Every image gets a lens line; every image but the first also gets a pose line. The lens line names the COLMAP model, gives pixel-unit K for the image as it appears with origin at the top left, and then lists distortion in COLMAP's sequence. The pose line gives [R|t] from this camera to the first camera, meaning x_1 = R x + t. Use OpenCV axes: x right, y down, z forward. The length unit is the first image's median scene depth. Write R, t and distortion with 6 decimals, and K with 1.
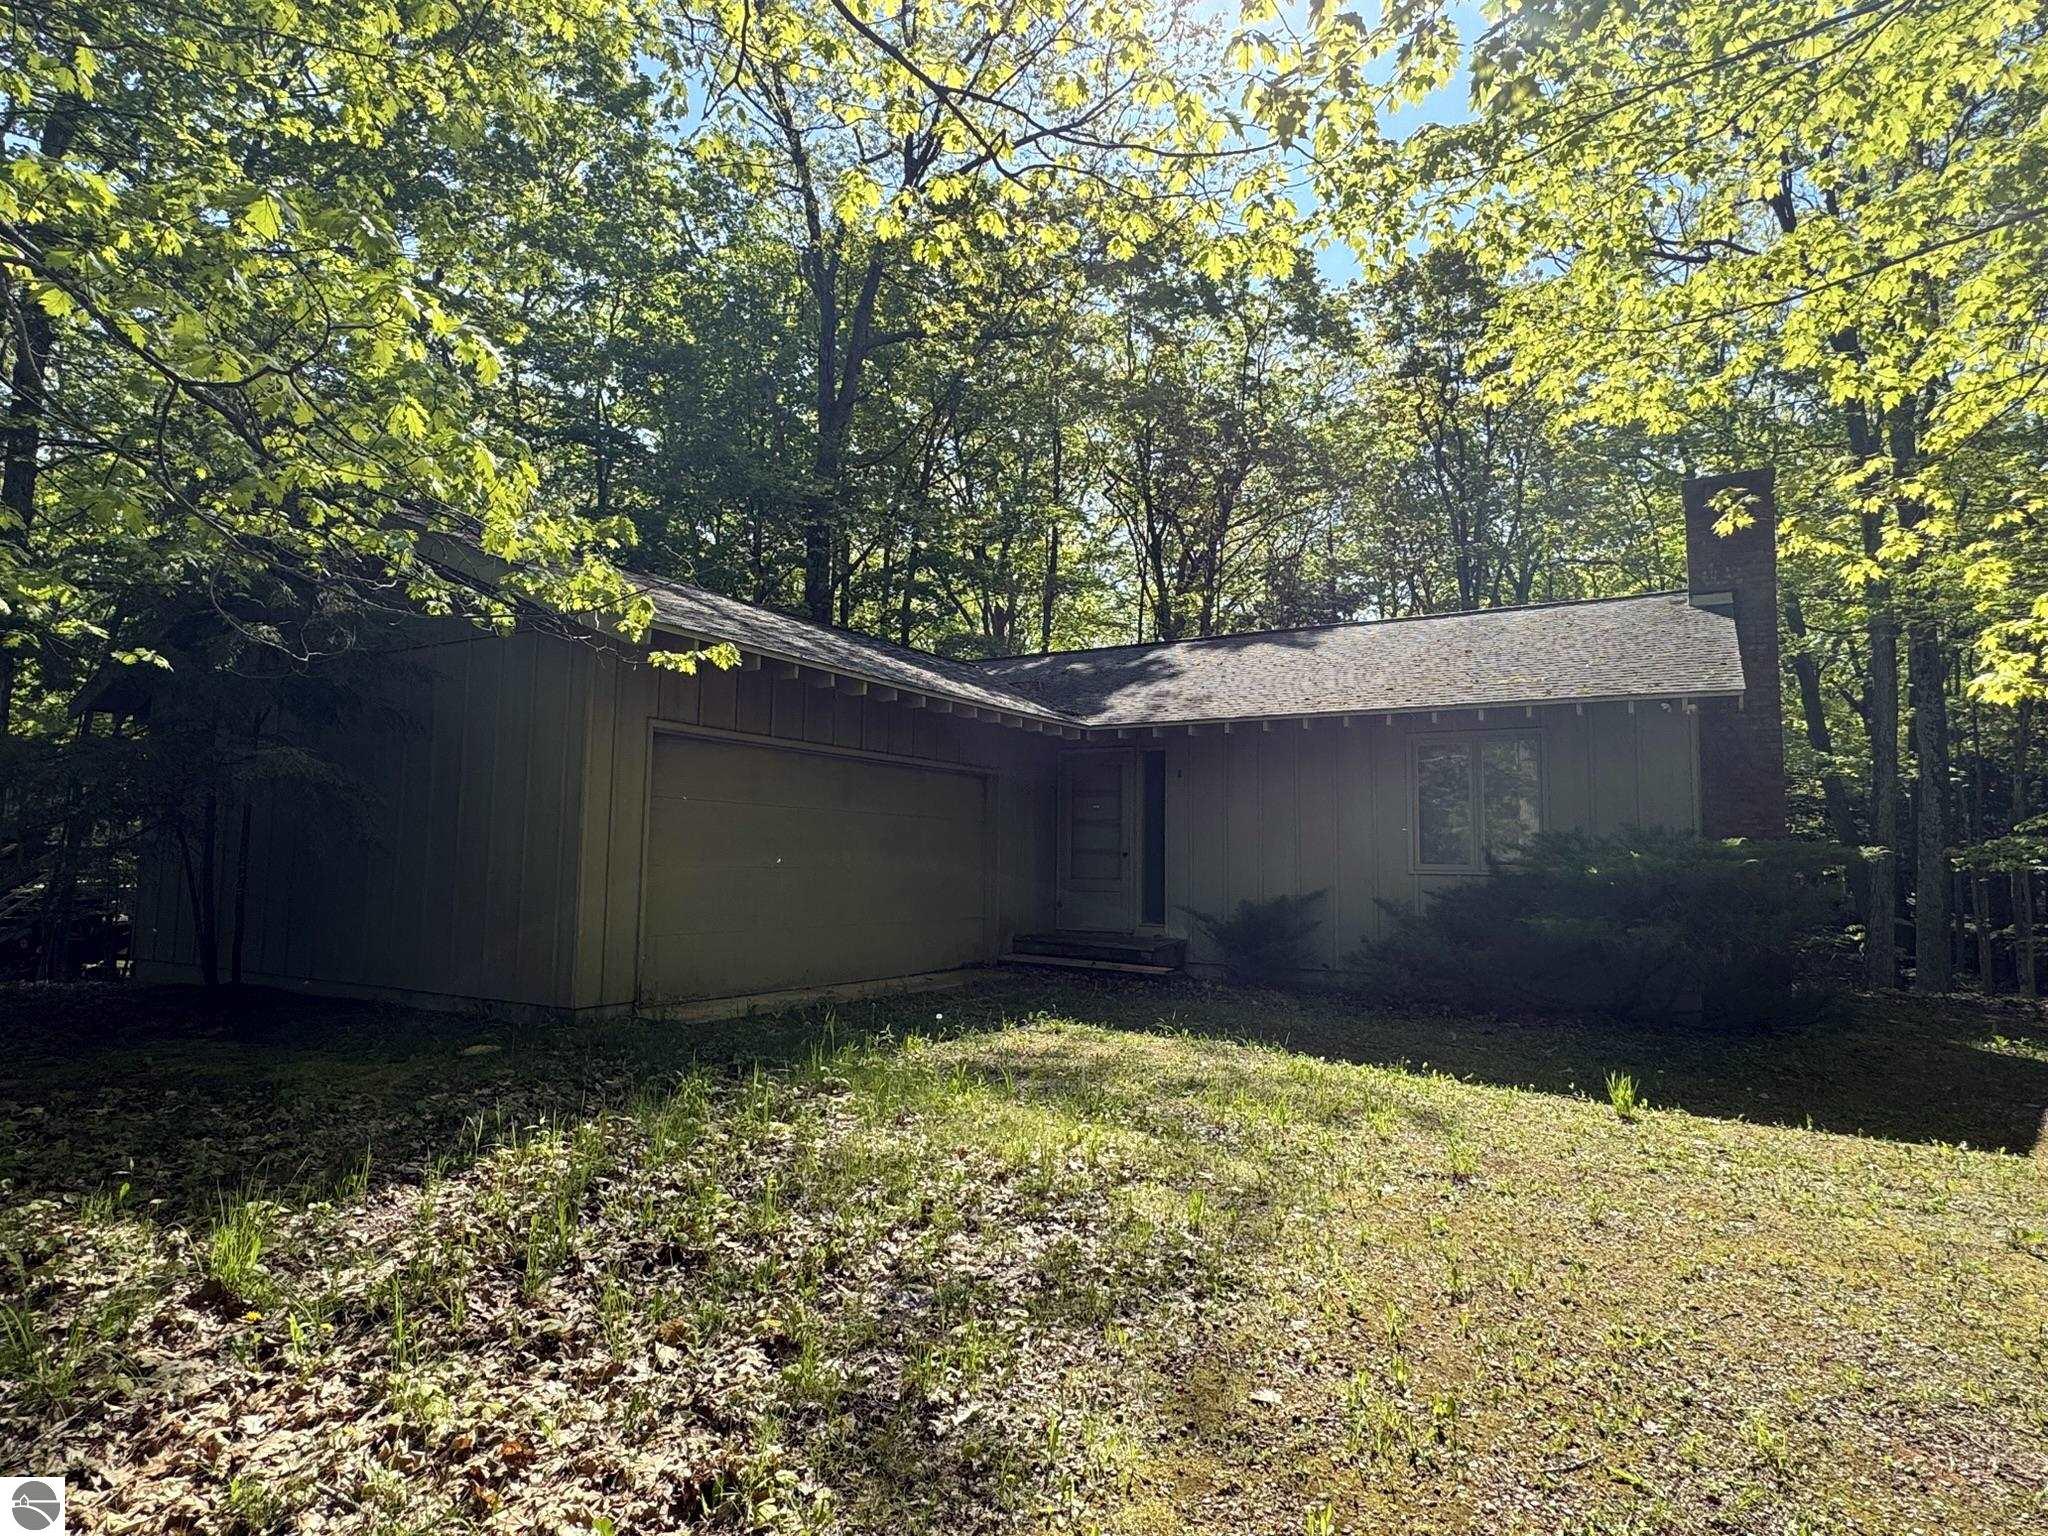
lens RADIAL K [[1123.7, 0, 1024.0], [0, 1123.7, 768.0], [0, 0, 1]] dist [-0.000941, 0.000018]
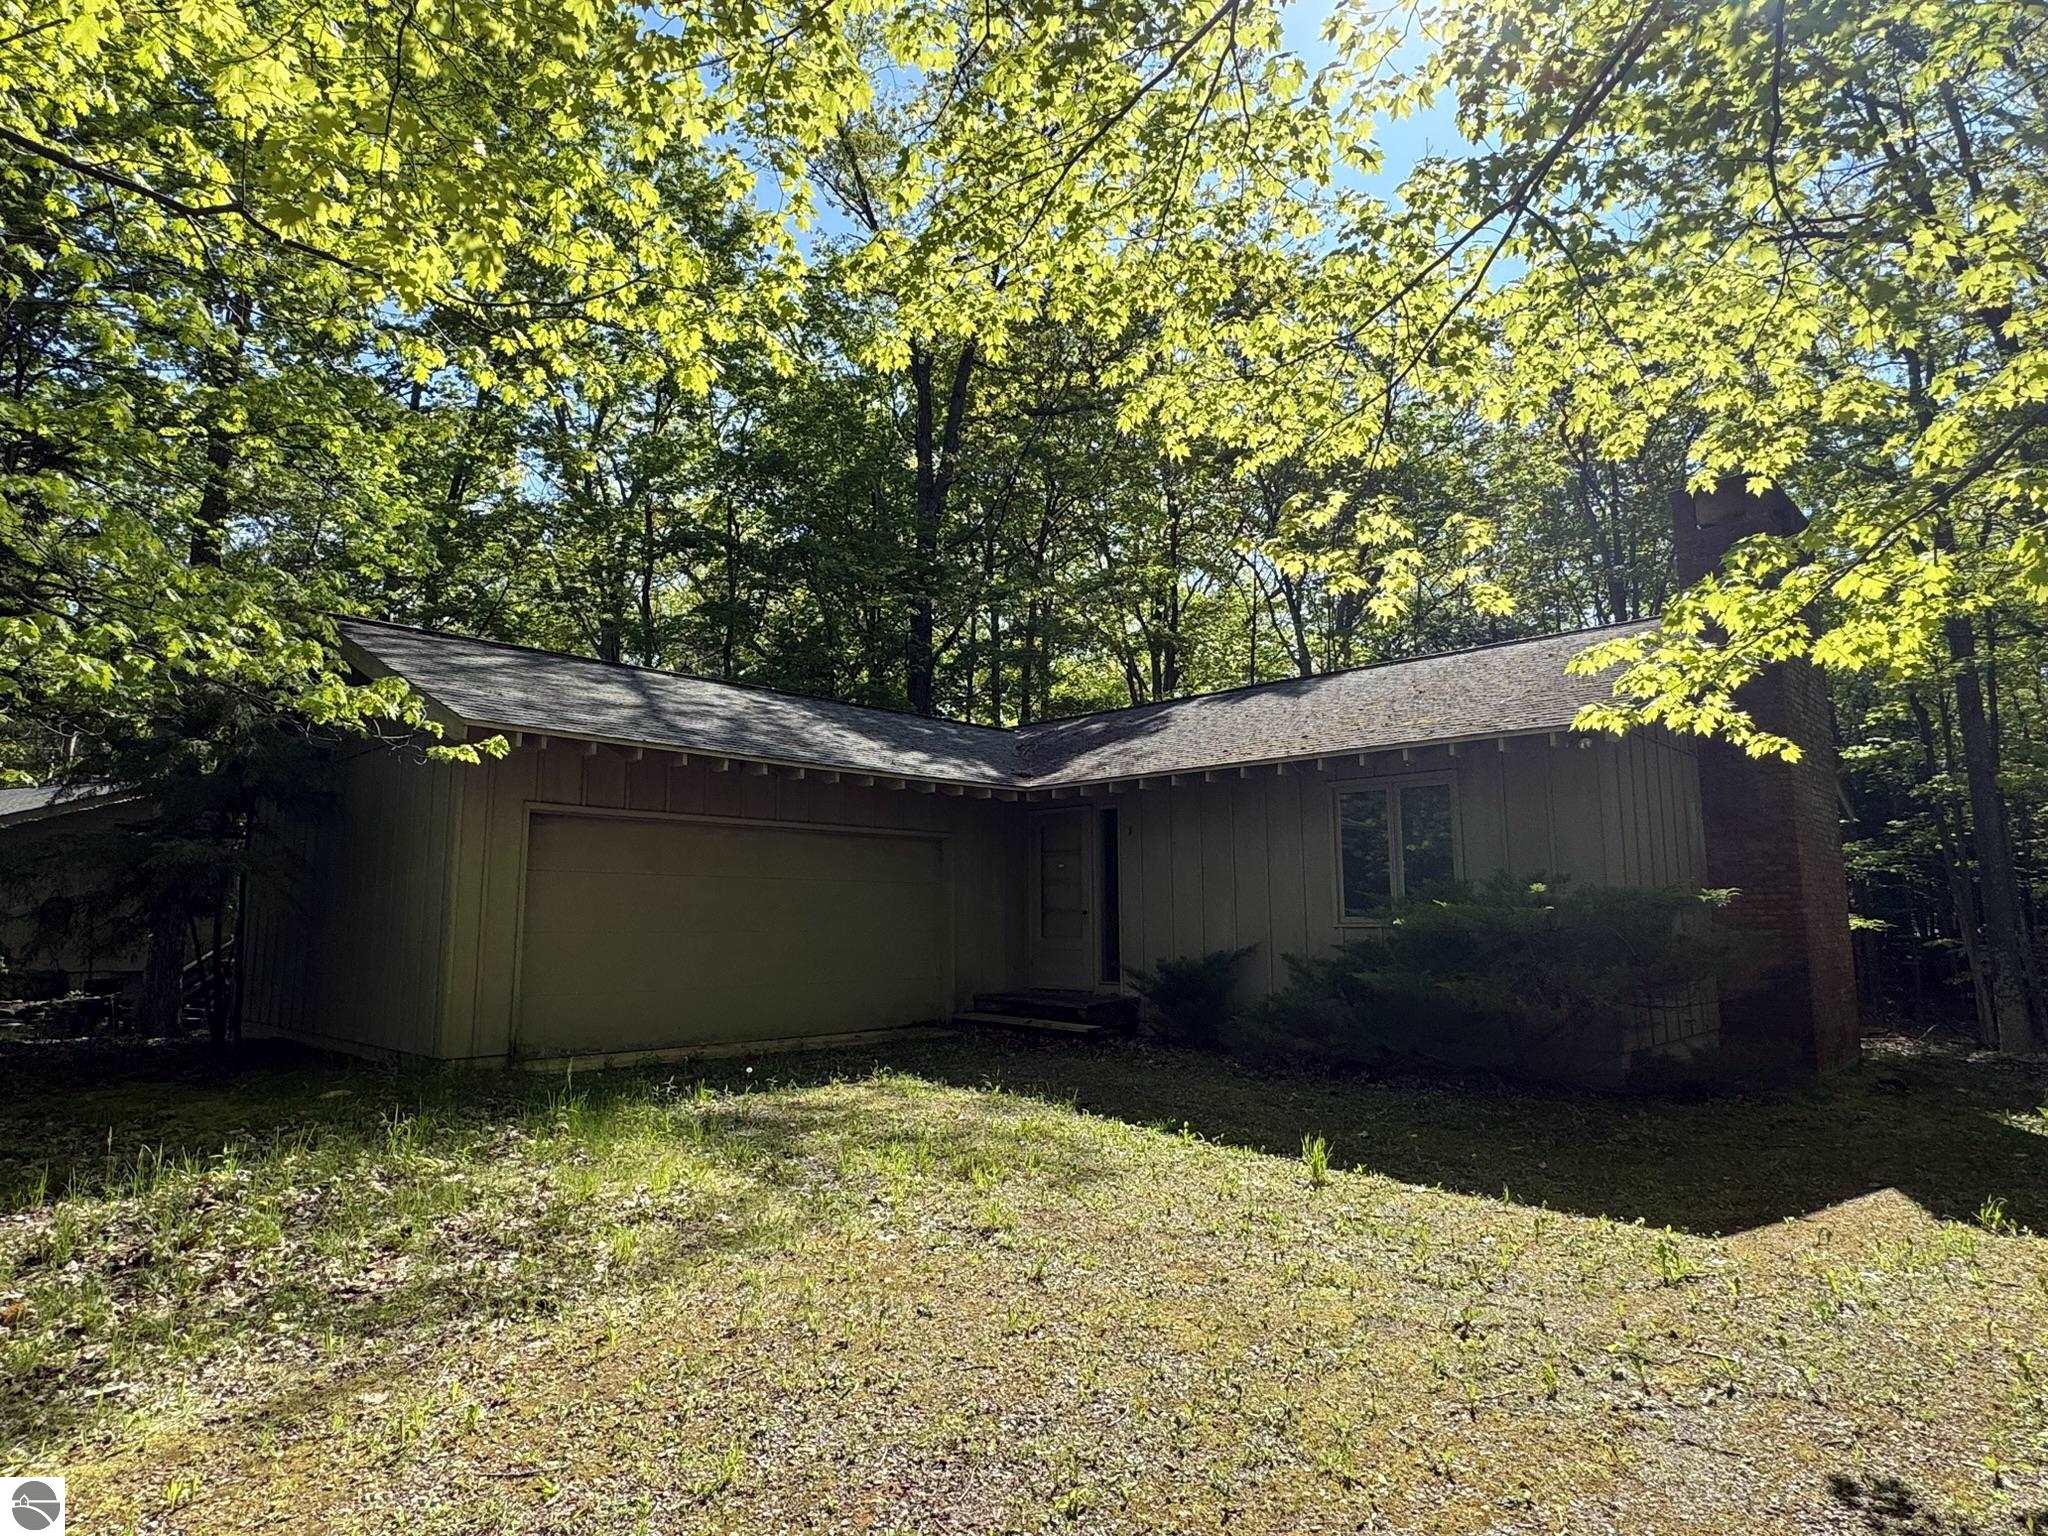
lens RADIAL K [[1123.7, 0, 1024.0], [0, 1123.7, 768.0], [0, 0, 1]] dist [-0.000941, 0.000018]
pose [[0.976606, -0.047193, -0.209794, 0.285851], [0.035942, 0.997720, -0.057124, 0.003832], [0.212012, 0.048248, 0.976075, 0.001131]]
